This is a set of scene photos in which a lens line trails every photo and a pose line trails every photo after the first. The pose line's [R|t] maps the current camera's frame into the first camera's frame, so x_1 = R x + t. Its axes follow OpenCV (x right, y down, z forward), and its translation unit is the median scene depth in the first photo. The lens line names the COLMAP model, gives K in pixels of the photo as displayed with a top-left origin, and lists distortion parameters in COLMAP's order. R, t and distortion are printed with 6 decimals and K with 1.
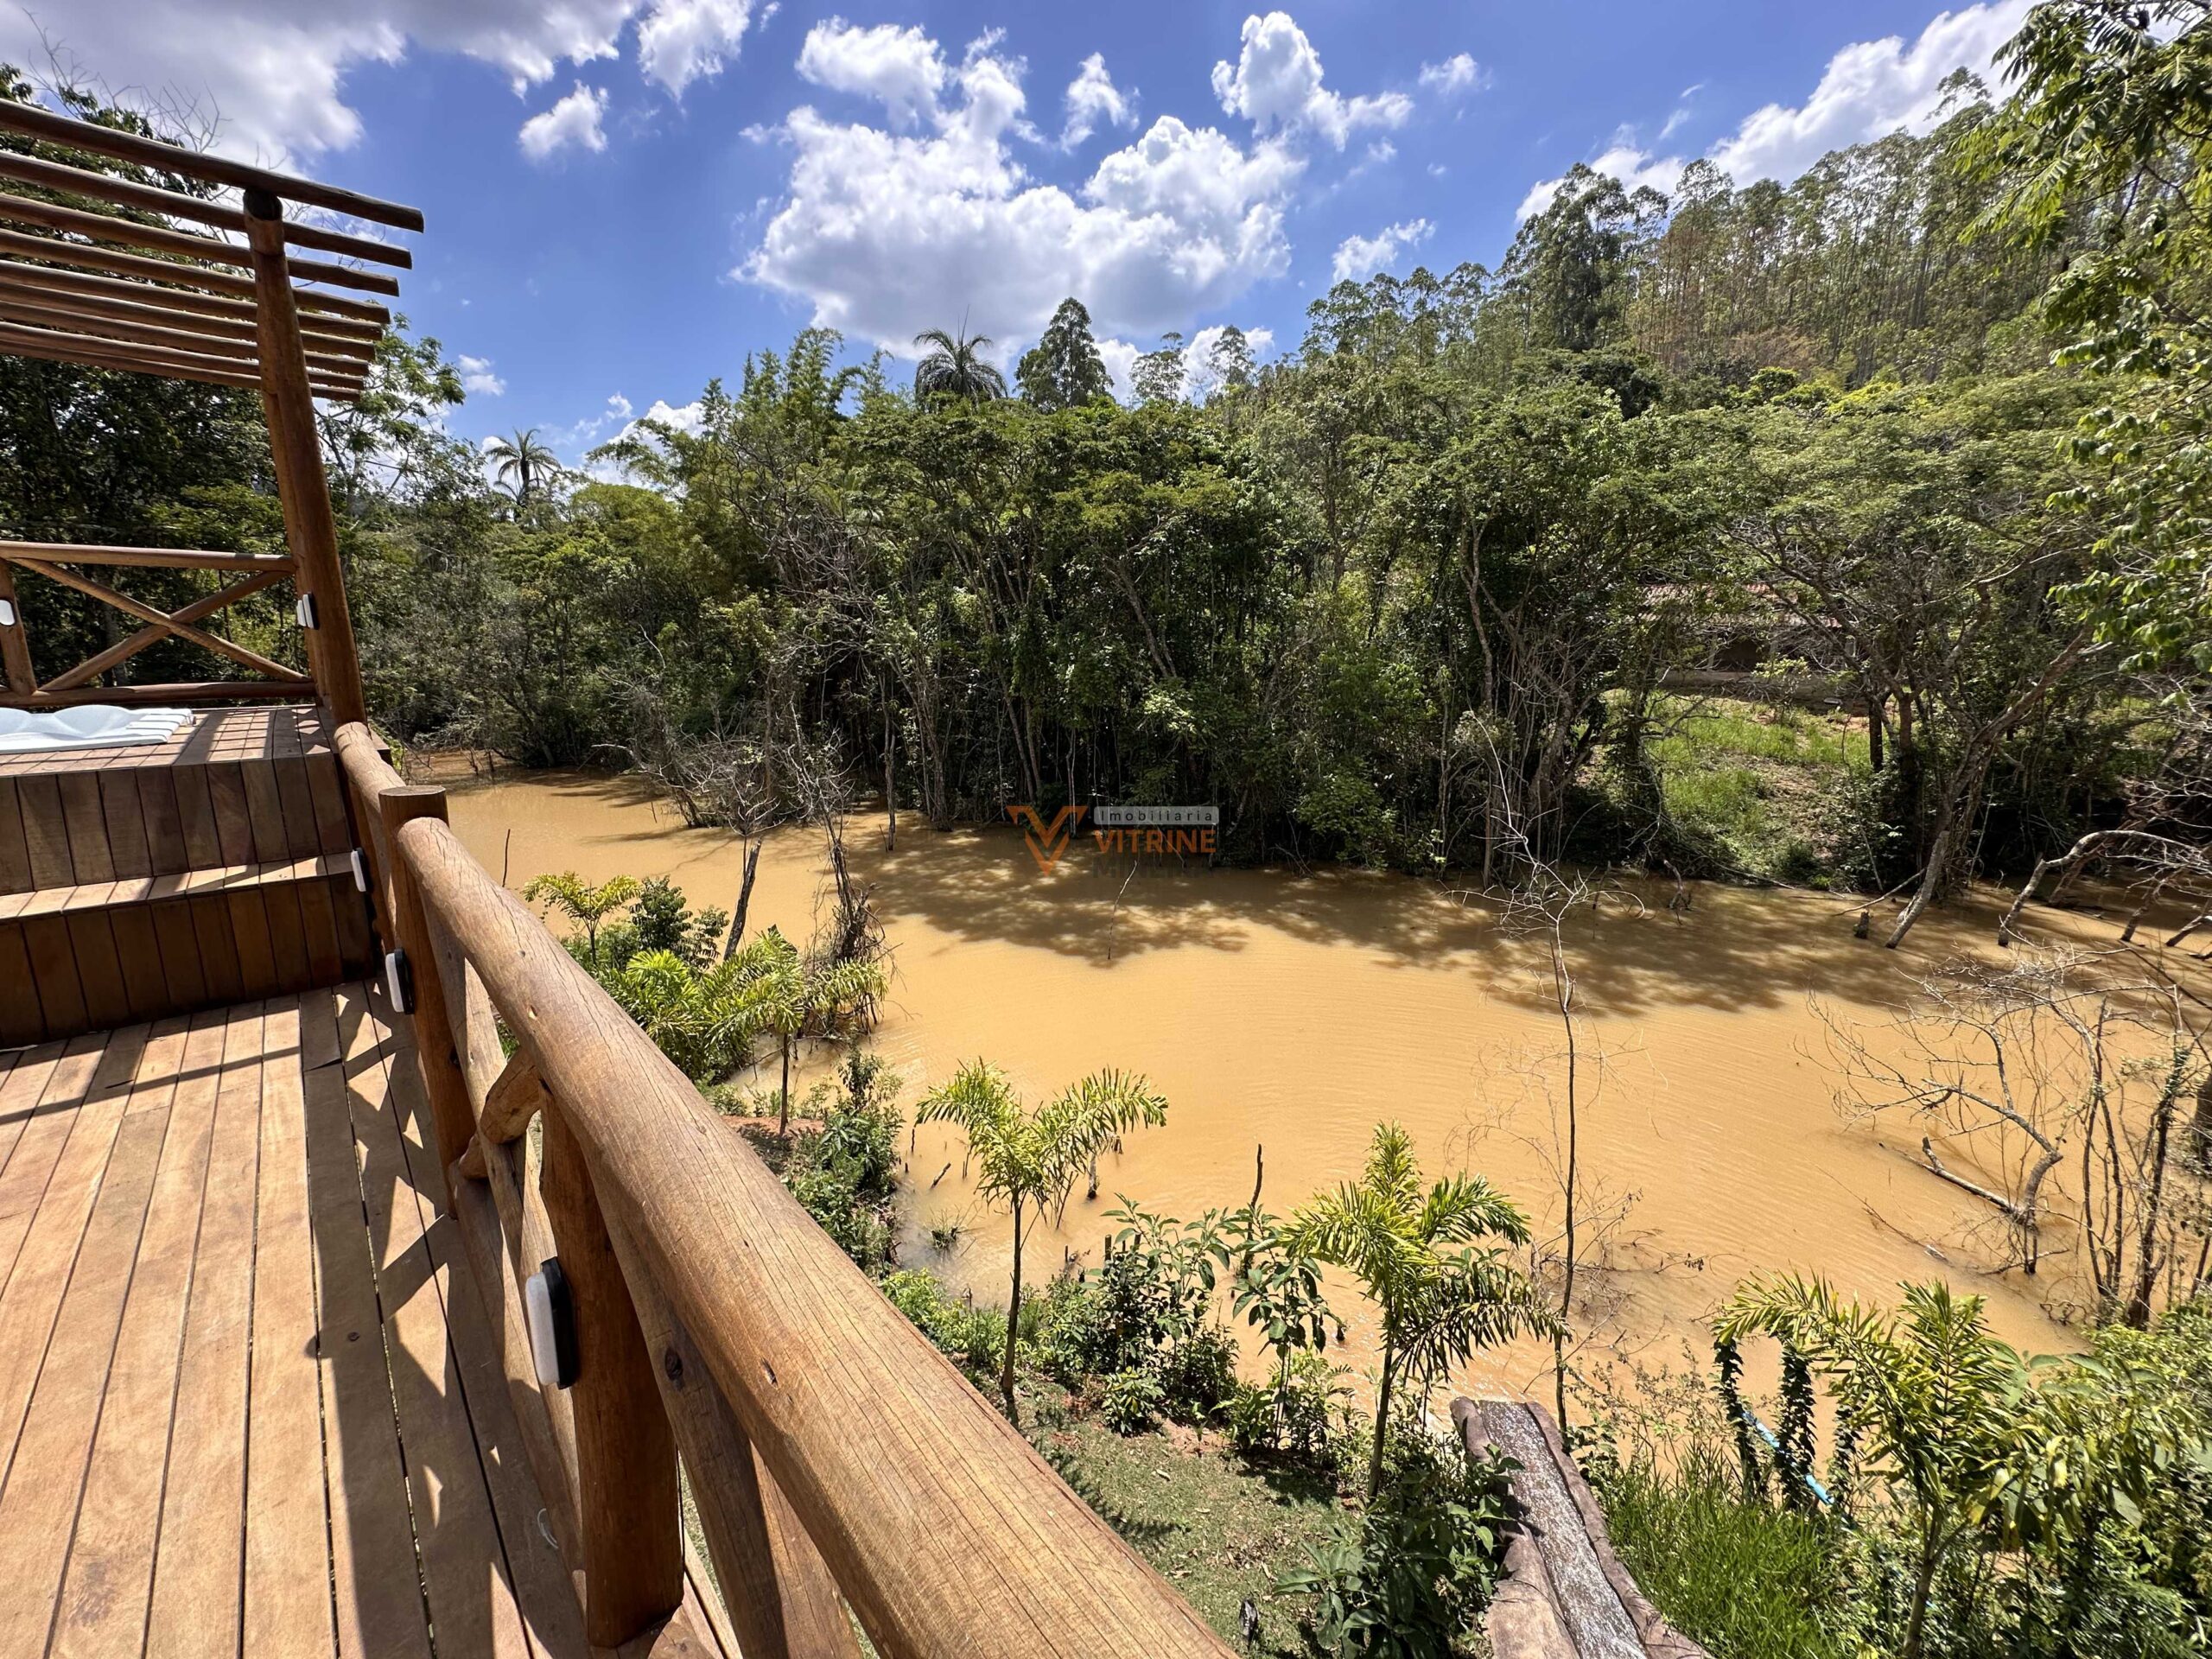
lens RADIAL K [[882.8, 0, 1103.5], [0, 882.8, 828.8], [0, 0, 1]] dist [-0.003116, 0.000916]
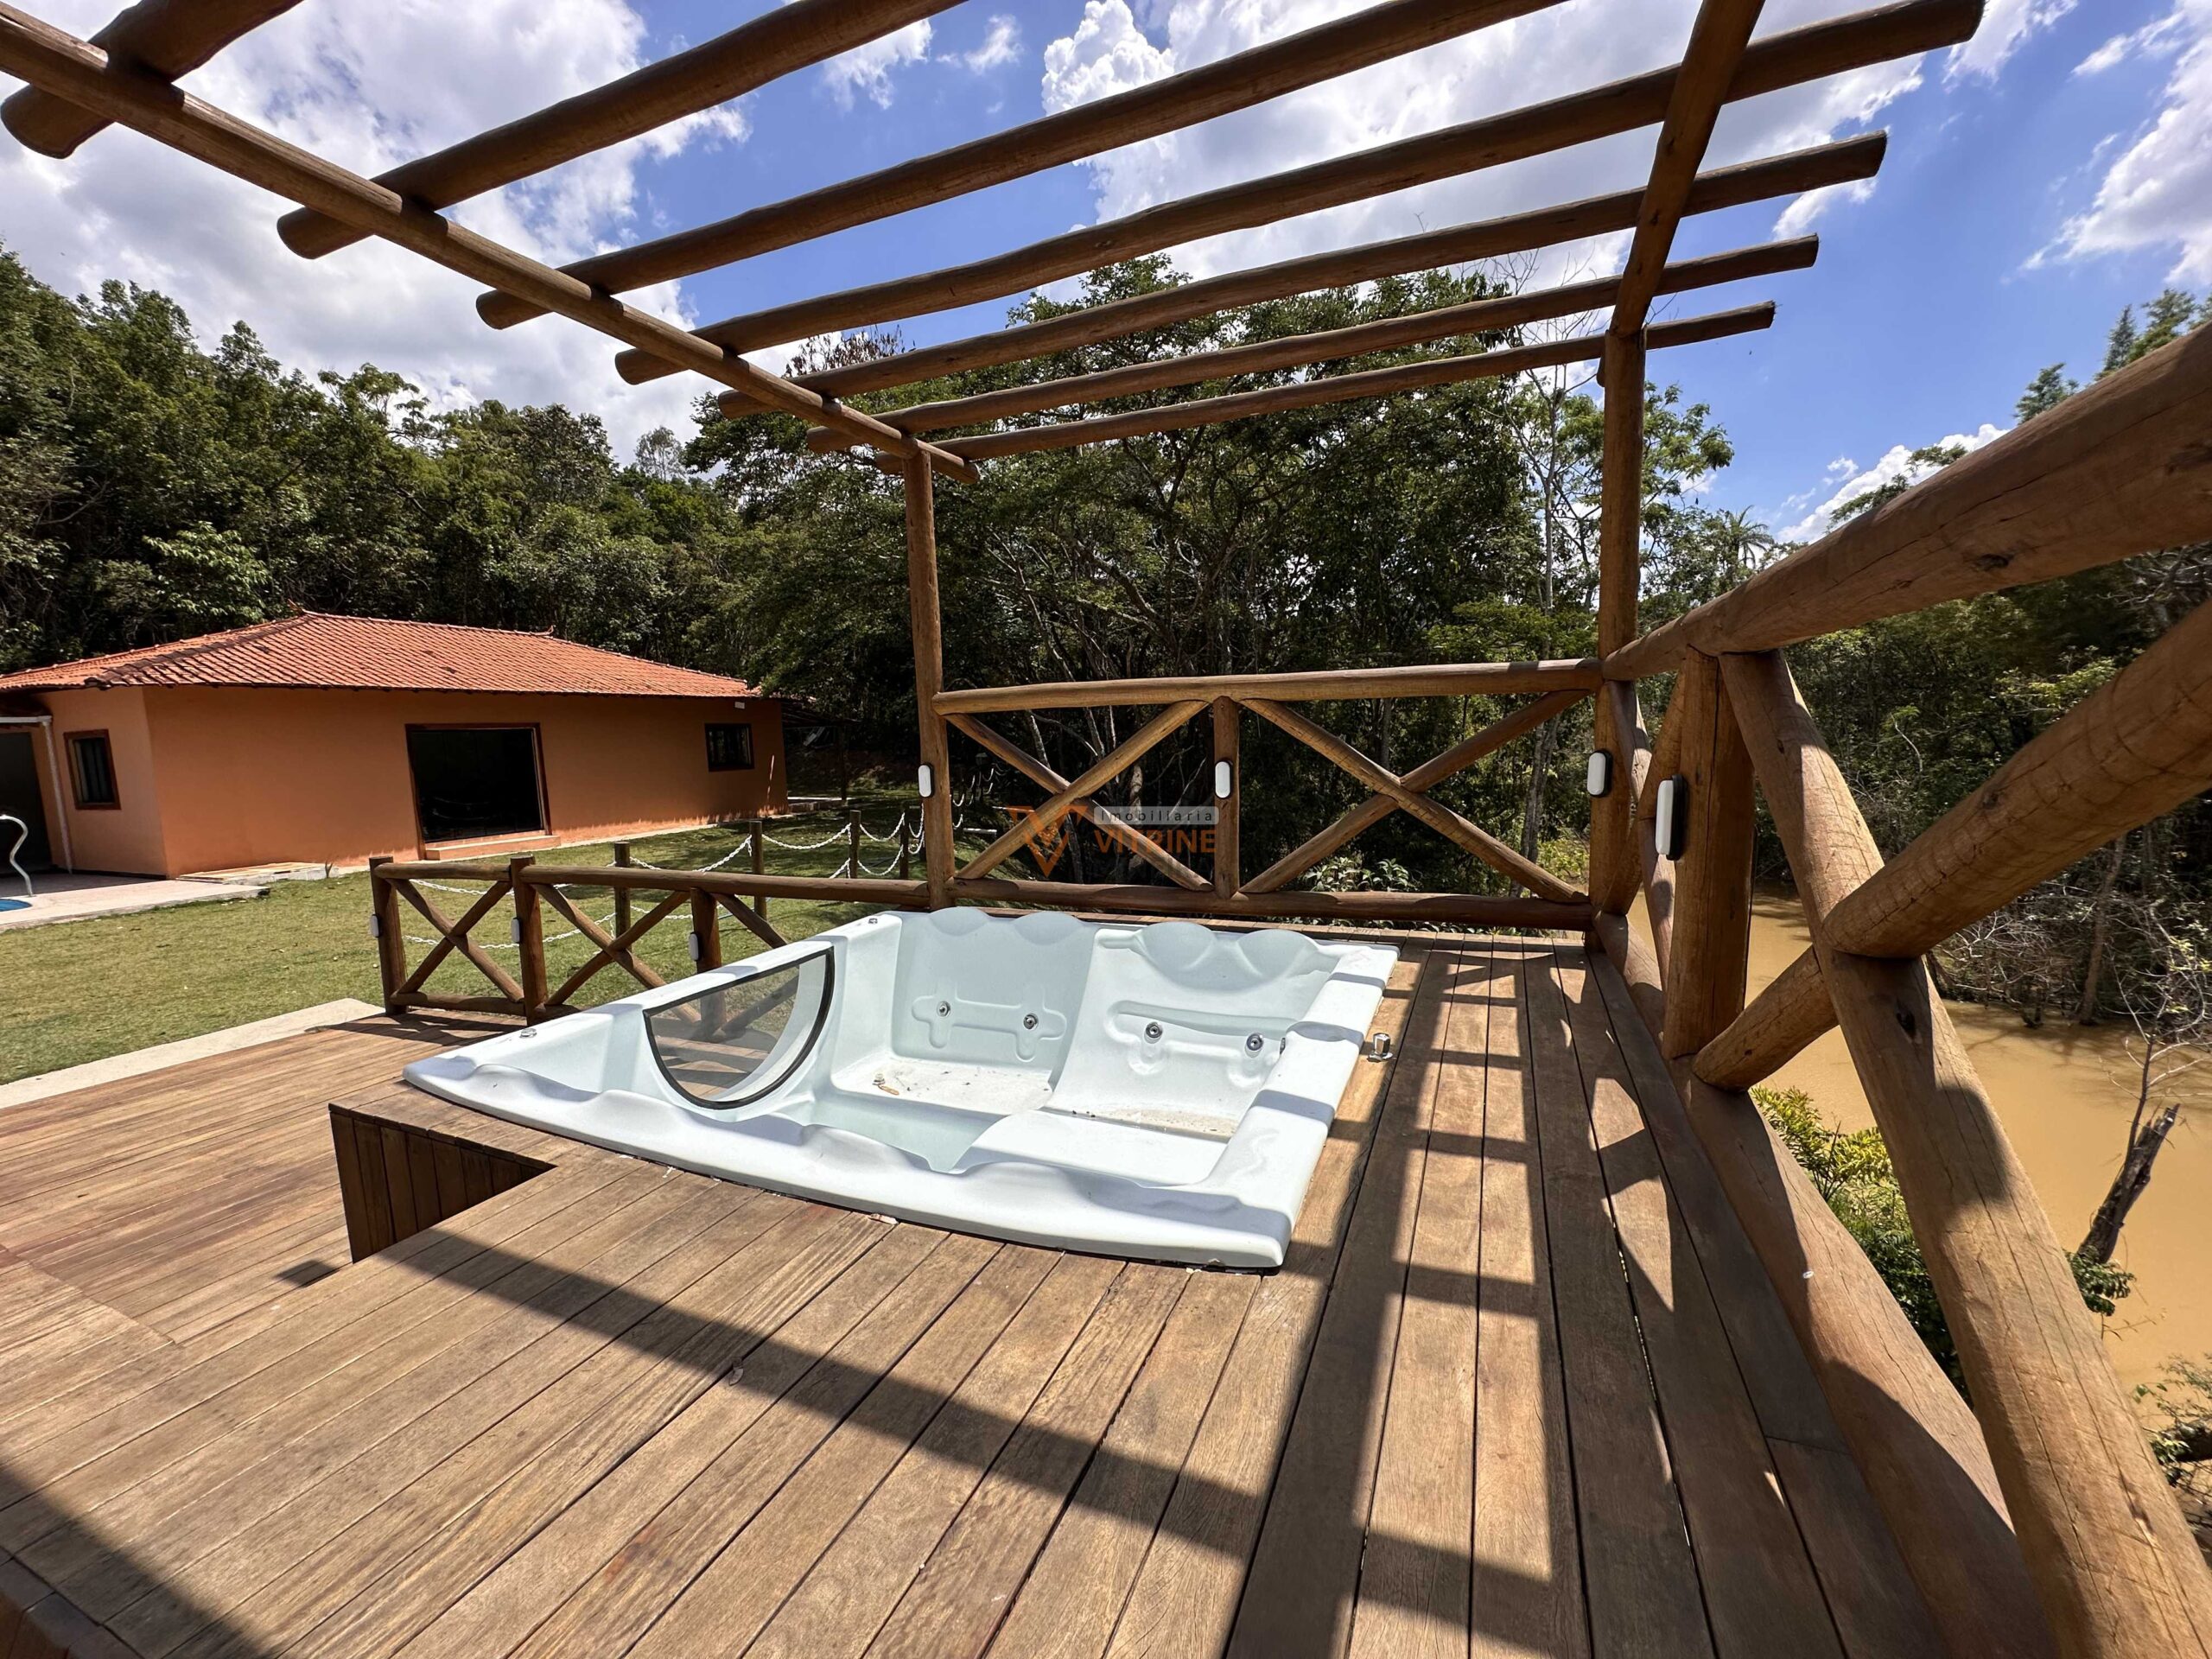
lens RADIAL K [[882.8, 0, 1106.6], [0, 882.8, 828.7], [0, 0, 1]] dist [-0.003116, 0.000916]
pose [[0.406956, 0.078490, -0.910070, -1.037091], [-0.165320, 0.986177, 0.011128, -0.314098], [0.898363, 0.145924, 0.414306, 1.007103]]
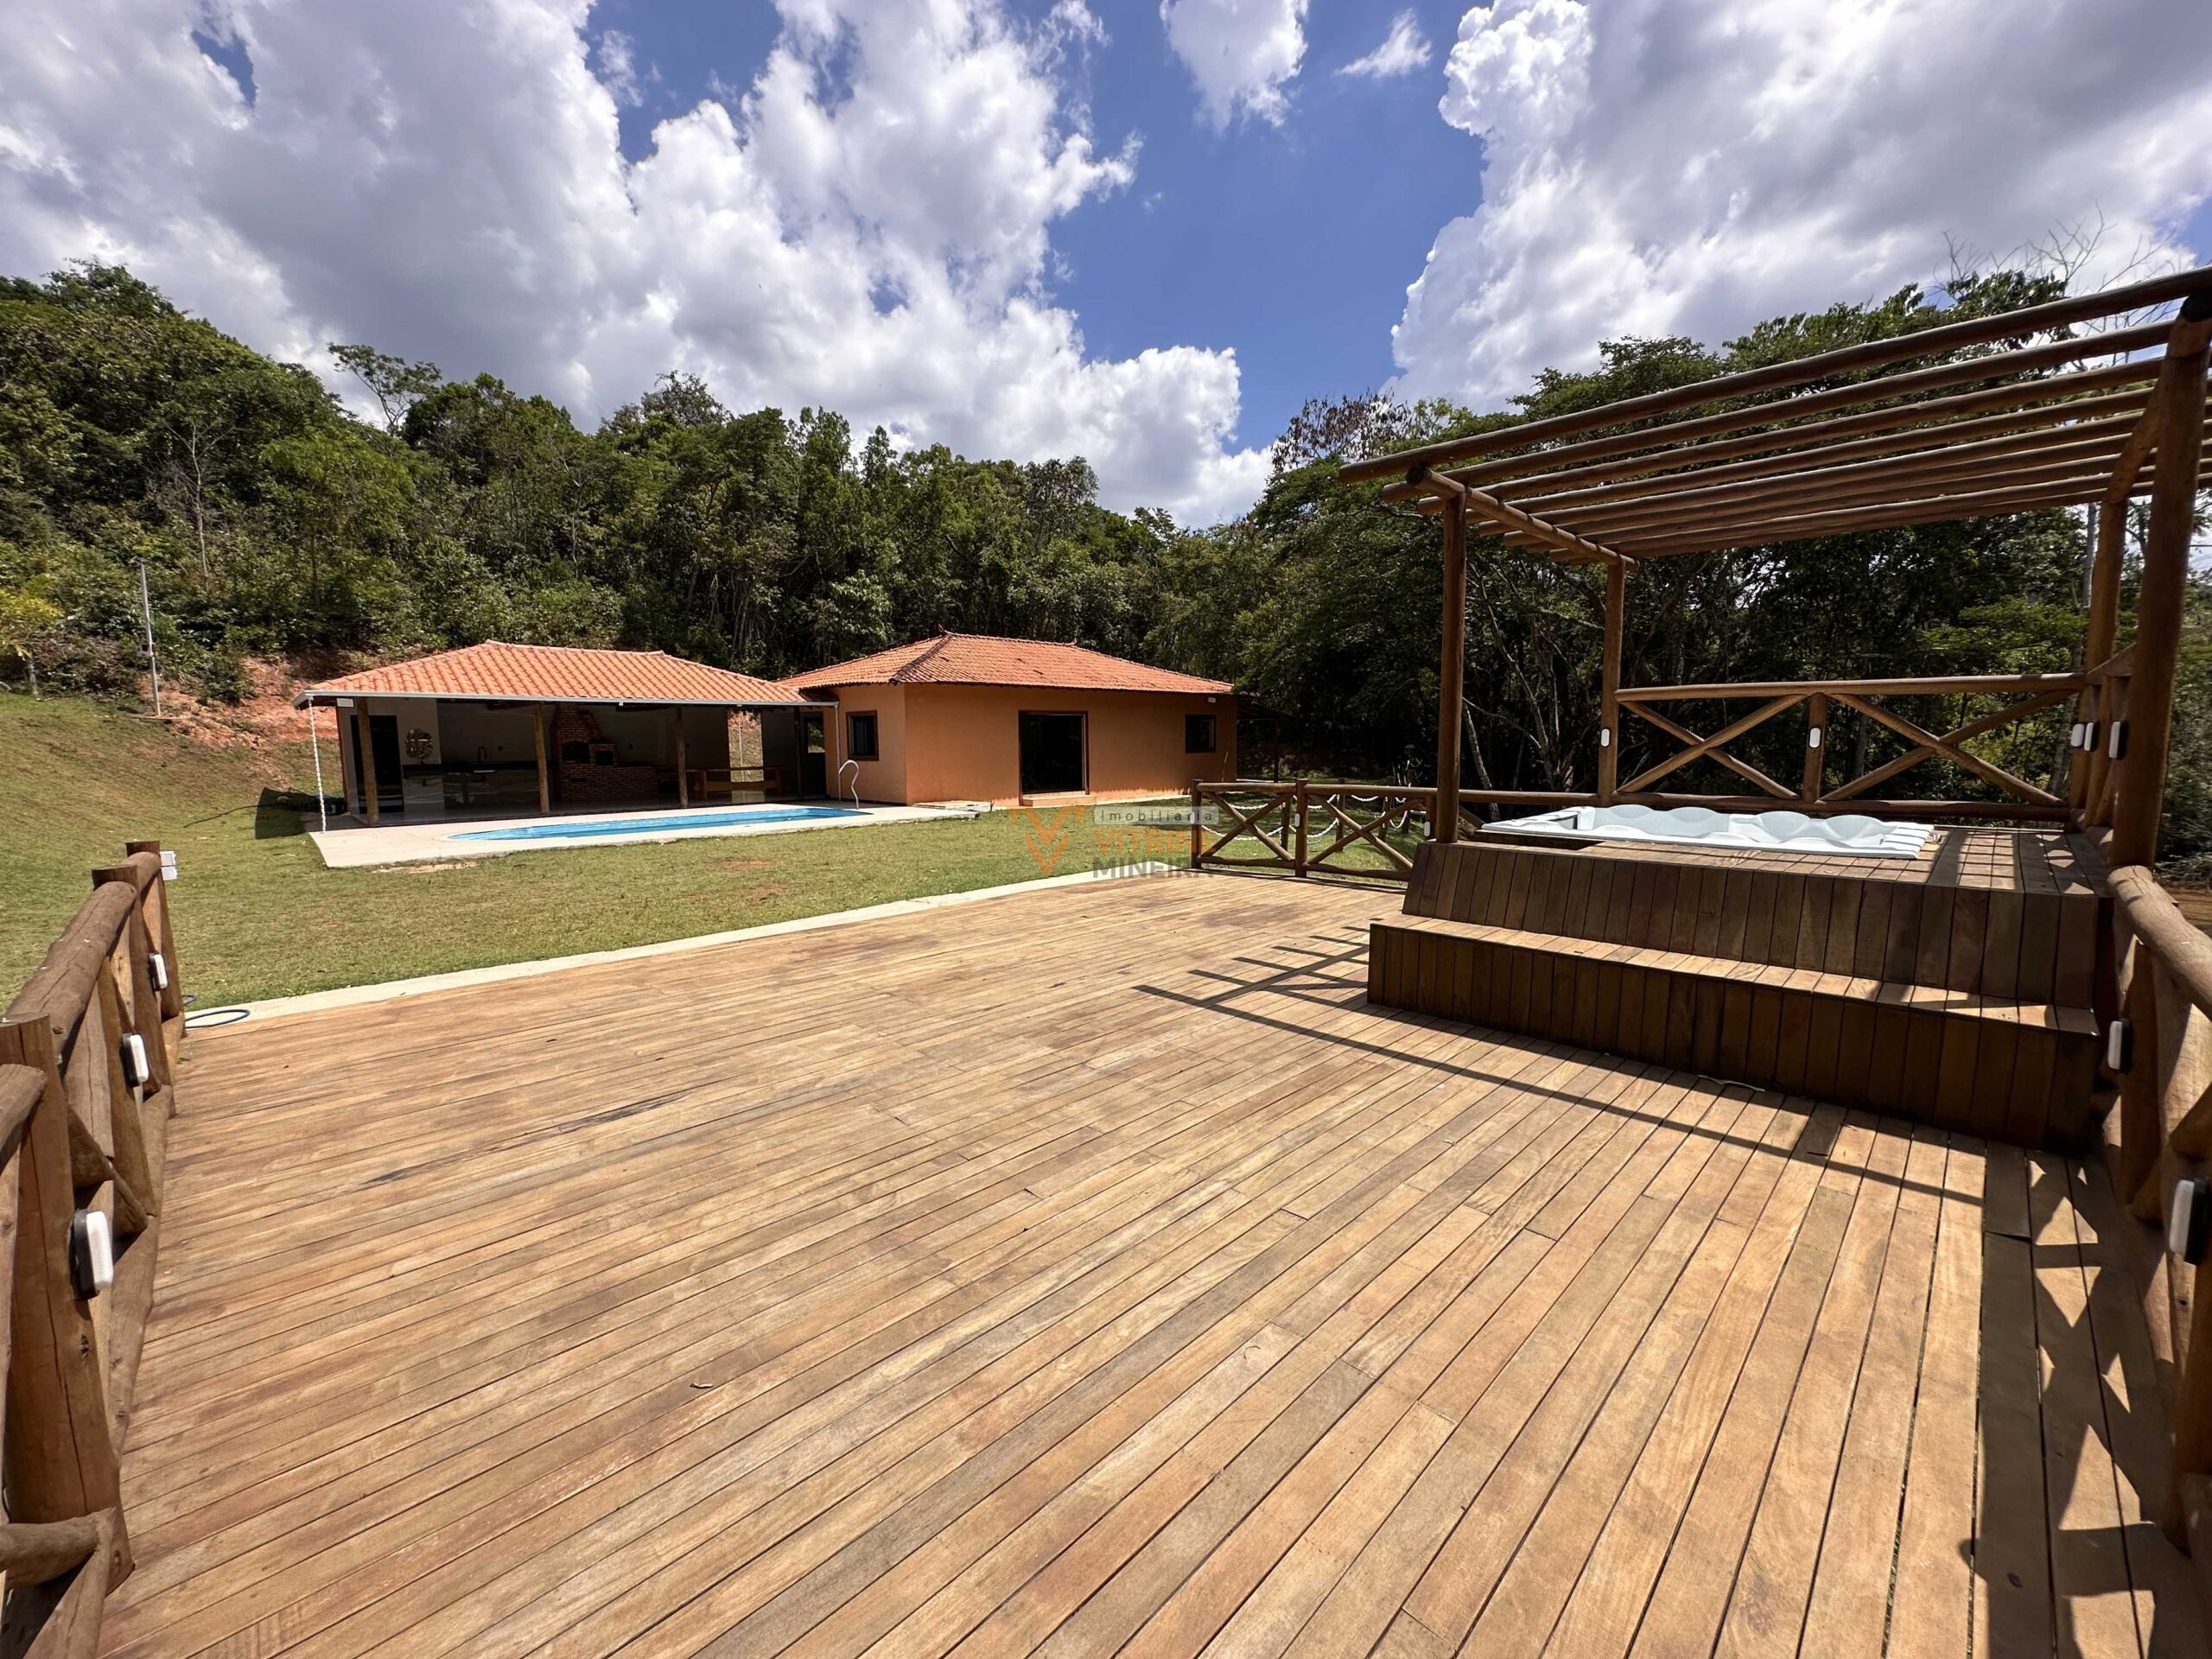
lens RADIAL K [[882.8, 0, 1110.1], [0, 882.8, 830.9], [0, 0, 1]] dist [-0.003116, 0.000916]
pose [[0.043609, 0.096820, -0.994346, -0.046195], [-0.210276, 0.973887, 0.085605, -0.019445], [0.976669, 0.205354, 0.062829, -0.047770]]
